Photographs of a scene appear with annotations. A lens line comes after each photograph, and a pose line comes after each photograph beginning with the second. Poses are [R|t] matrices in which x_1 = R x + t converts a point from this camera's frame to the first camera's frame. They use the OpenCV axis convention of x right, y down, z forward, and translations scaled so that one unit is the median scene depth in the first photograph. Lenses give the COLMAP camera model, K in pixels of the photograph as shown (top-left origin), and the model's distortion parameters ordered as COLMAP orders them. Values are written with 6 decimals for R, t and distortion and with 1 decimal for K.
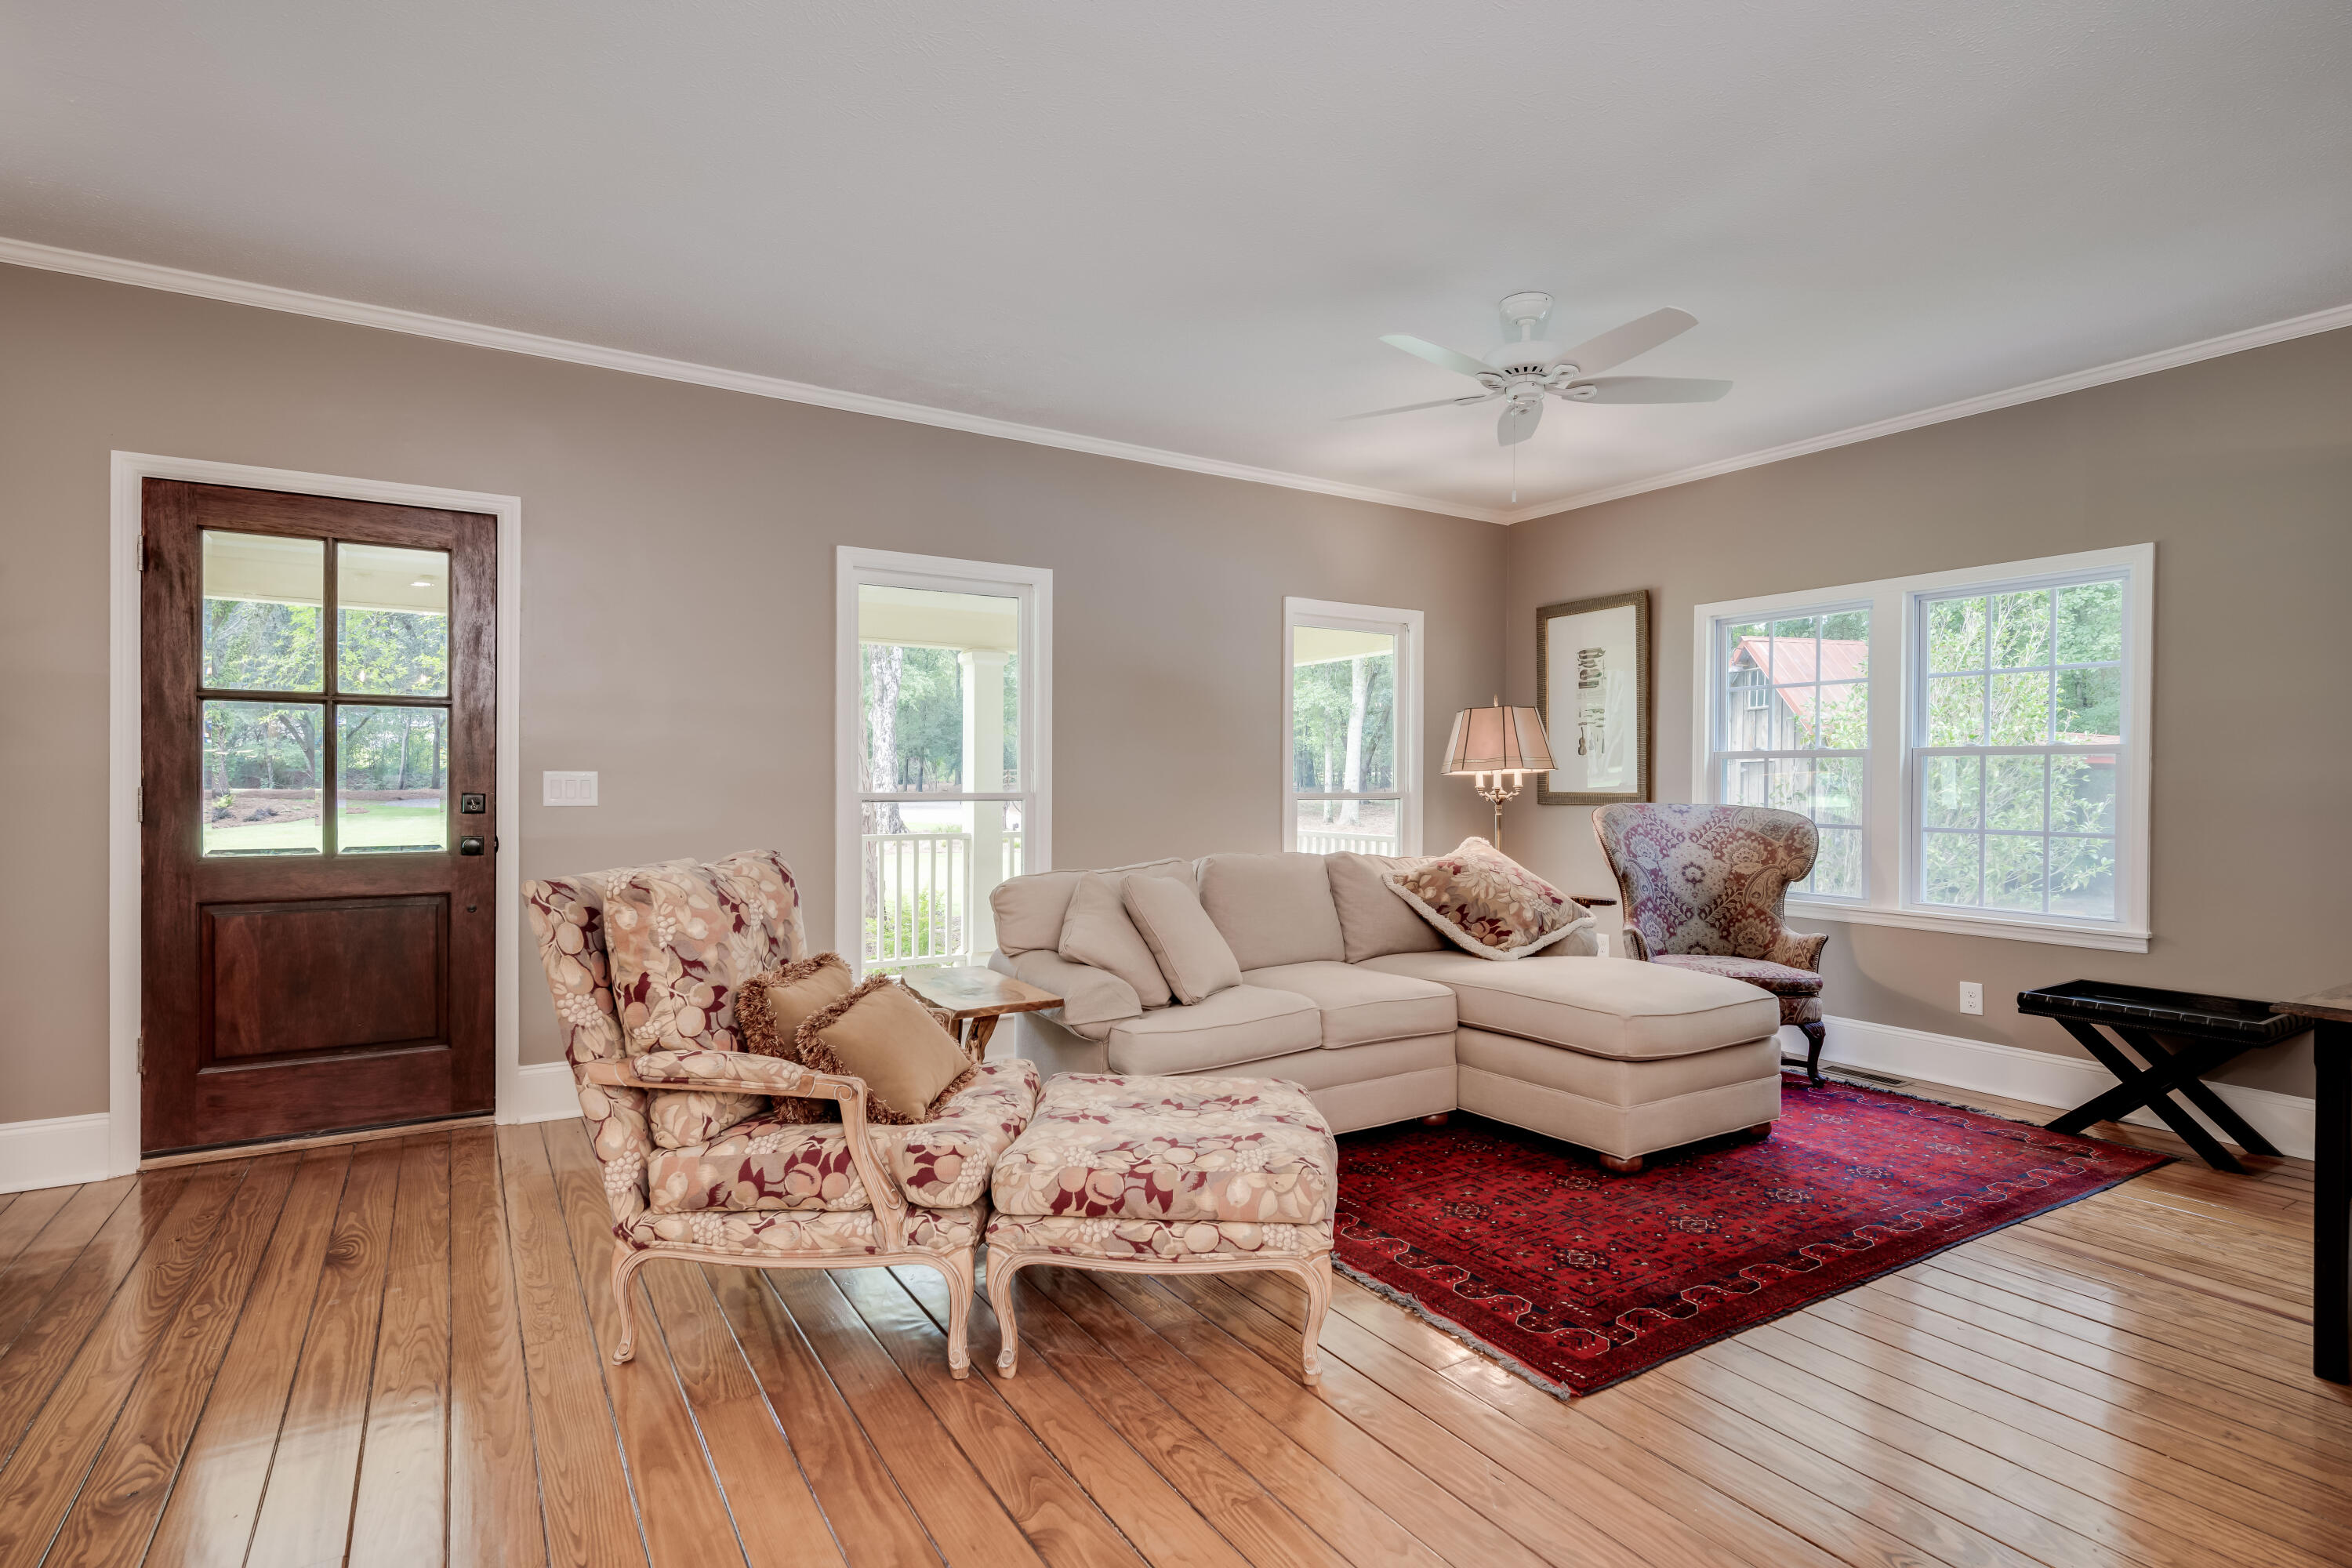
lens RADIAL K [[1192.8, 0, 1174.5], [0, 1192.8, 779.2], [0, 0, 1]] dist [-0.003490, -0.000395]
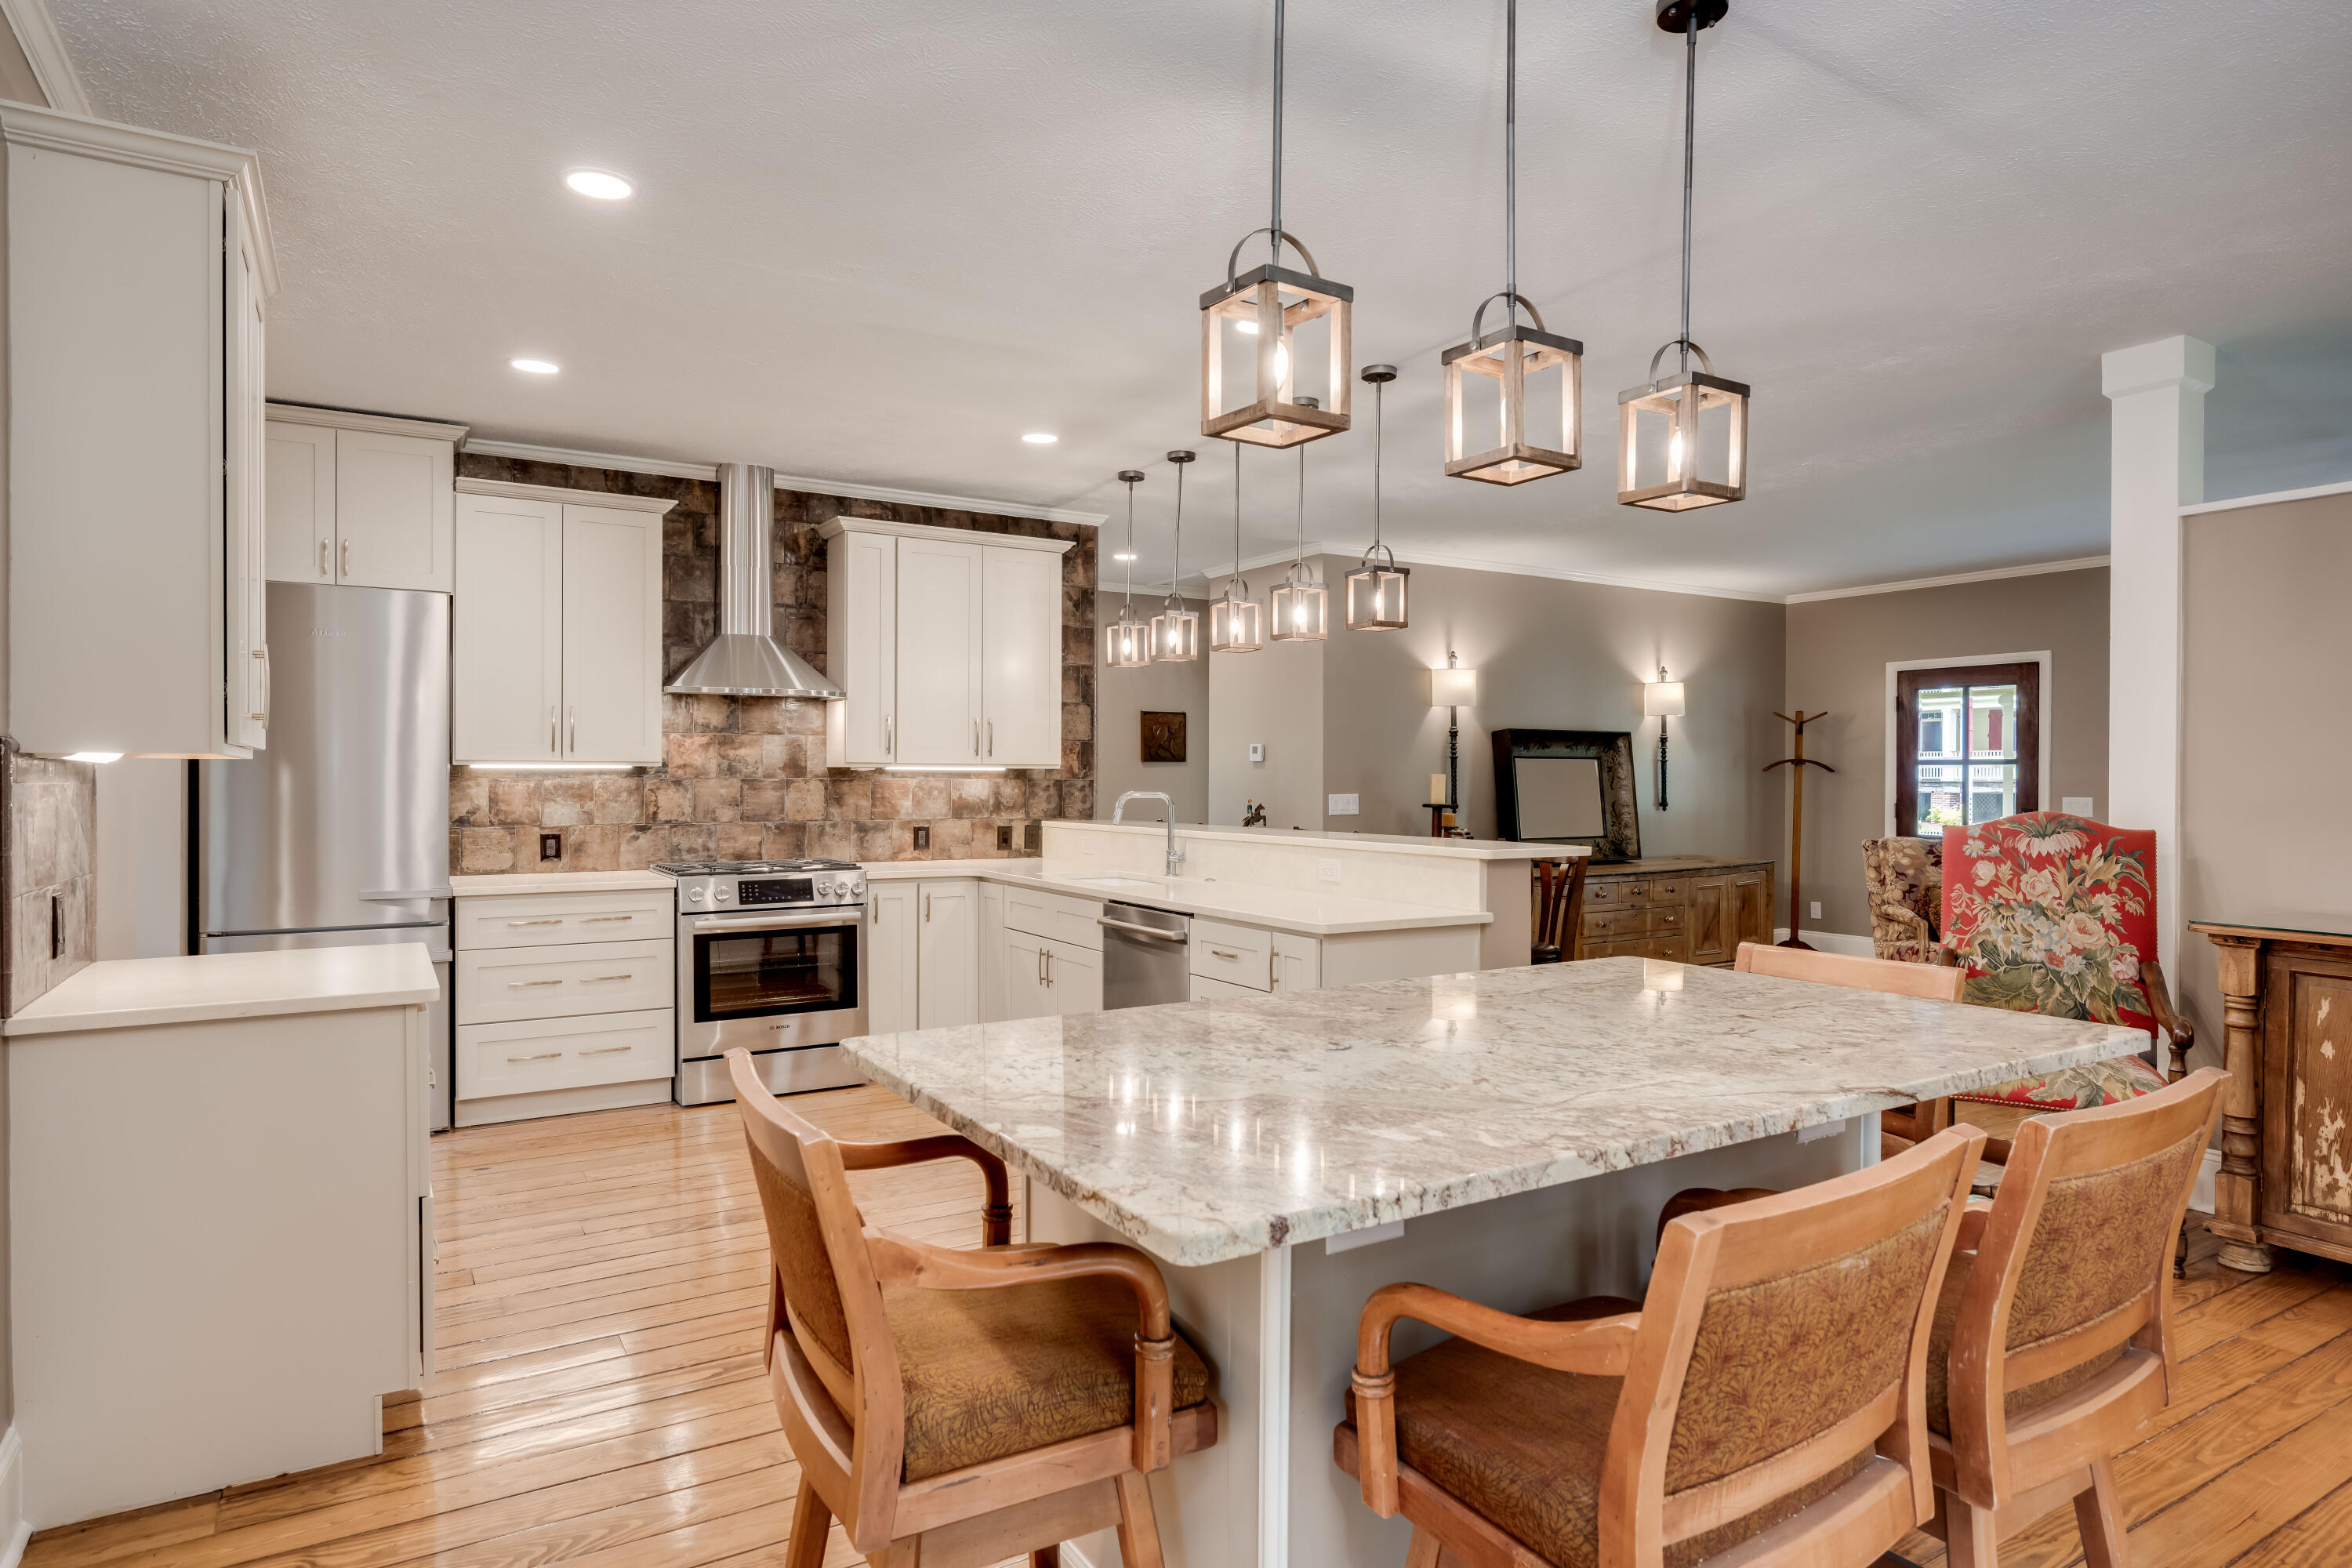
lens RADIAL K [[1349.4, 0, 1182.0], [0, 1349.4, 776.6], [0, 0, 1]] dist [0.000017, -0.000063]
pose [[0.001161, 0.000905, -0.999999, 1.792856], [-0.005119, 0.999986, 0.000899, -0.038816], [0.999986, 0.005118, 0.001166, -0.418816]]
